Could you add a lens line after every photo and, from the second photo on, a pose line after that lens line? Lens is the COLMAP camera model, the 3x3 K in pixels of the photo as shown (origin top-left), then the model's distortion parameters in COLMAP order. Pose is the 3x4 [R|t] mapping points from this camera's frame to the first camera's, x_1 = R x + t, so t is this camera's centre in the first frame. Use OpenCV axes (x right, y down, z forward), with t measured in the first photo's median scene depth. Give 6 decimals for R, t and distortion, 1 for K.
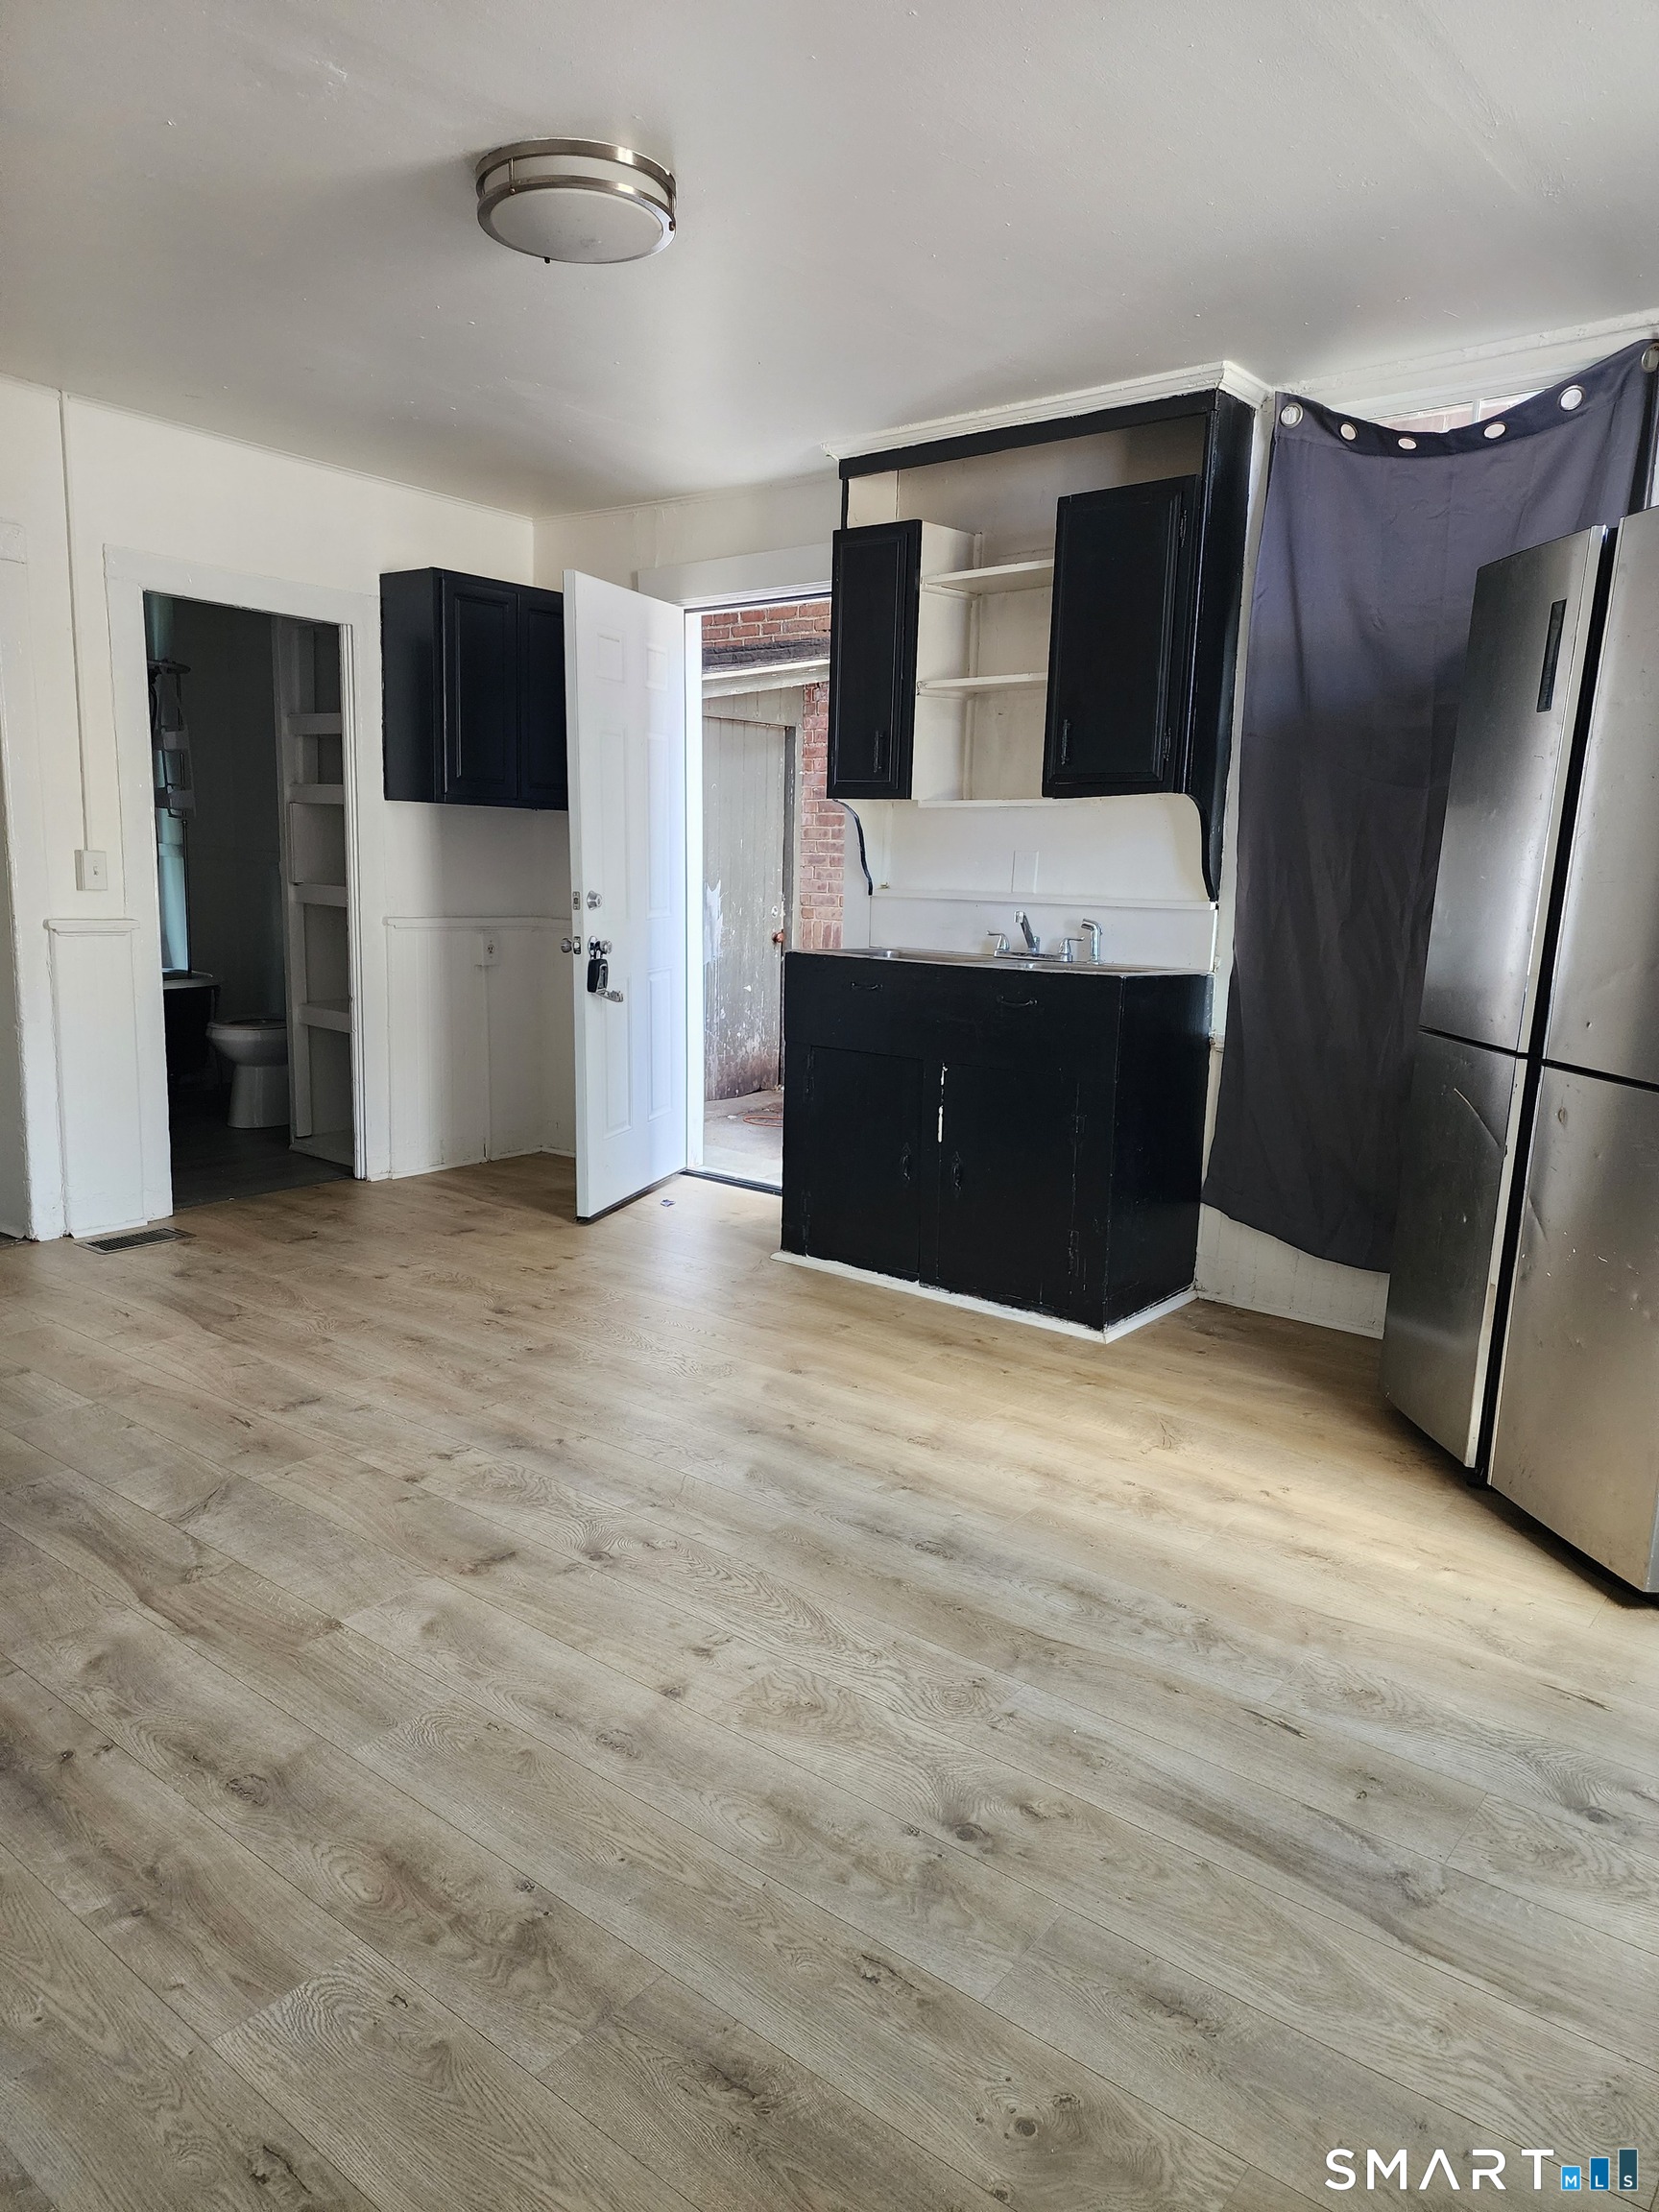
lens RADIAL K [[1468.4, 0, 819.8], [0, 1468.4, 1099.7], [0, 0, 1]] dist [0.088975, -0.074570]
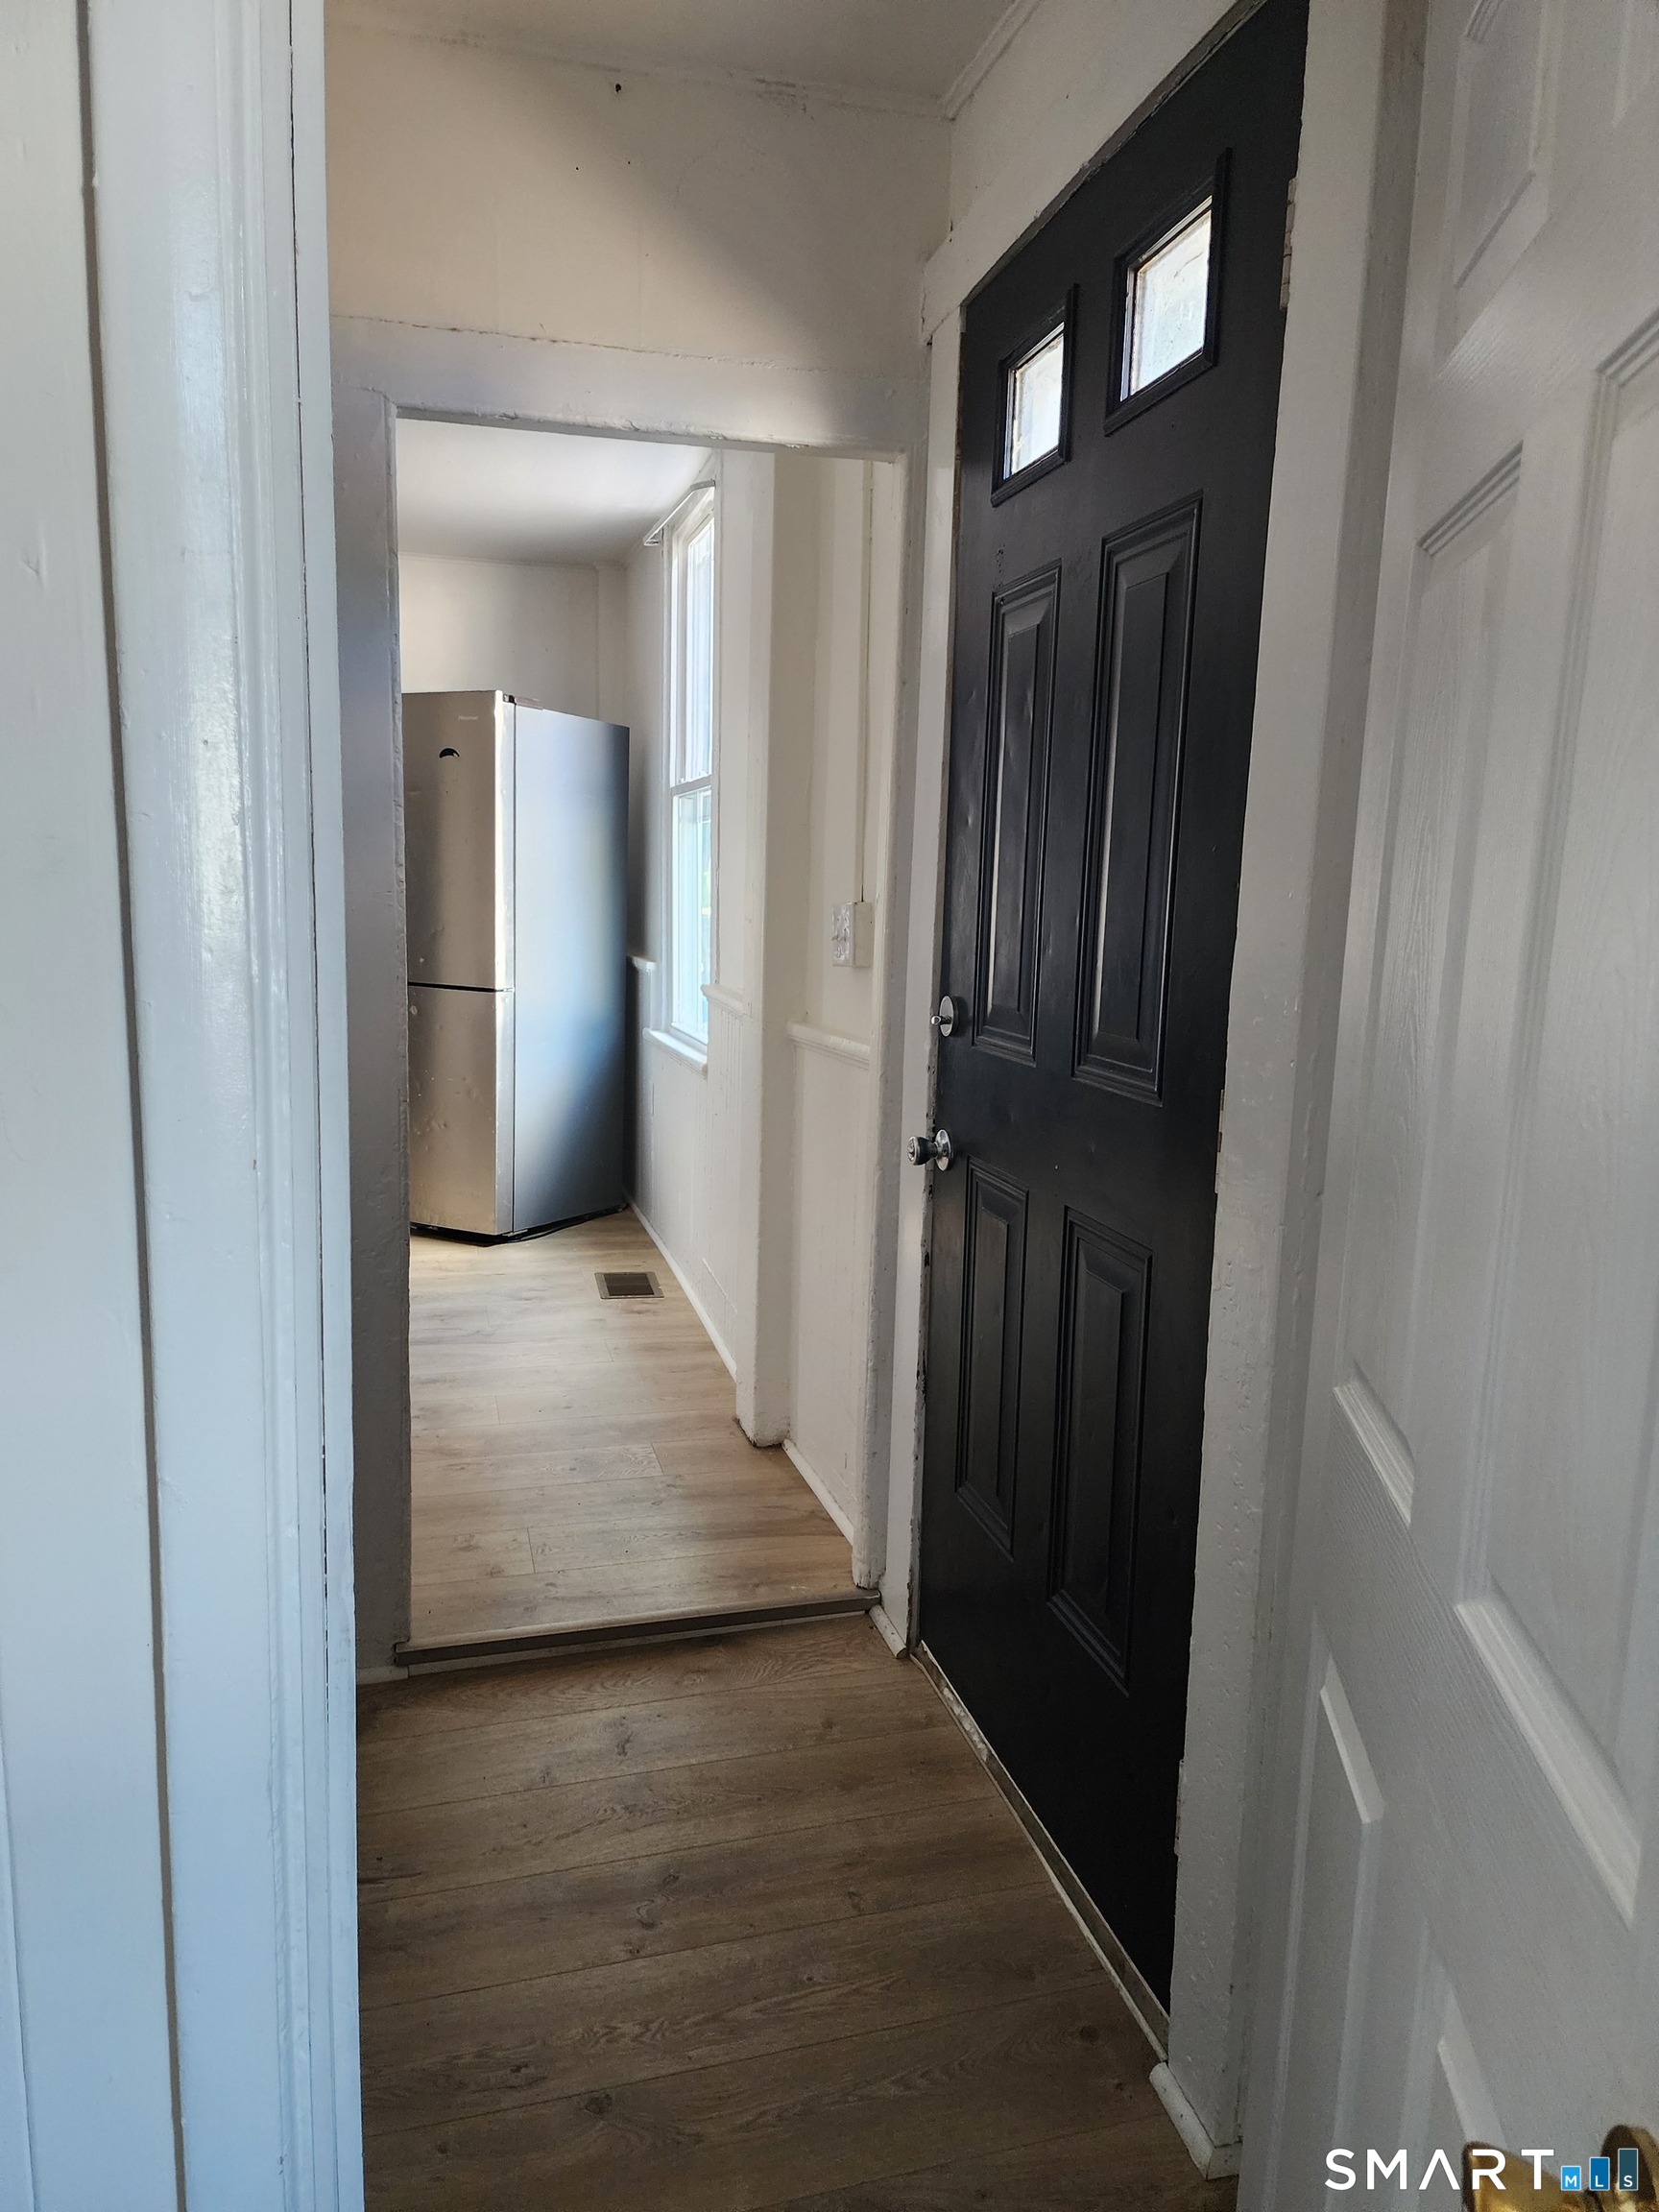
lens RADIAL K [[1468.4, 0, 834.4], [0, 1468.4, 1105.5], [0, 0, 1]] dist [0.088975, -0.074570]
pose [[0.578860, -0.137055, 0.803827, -0.719895], [0.131356, 0.988572, 0.073962, 0.067274], [-0.804778, 0.062774, 0.590248, -0.518178]]
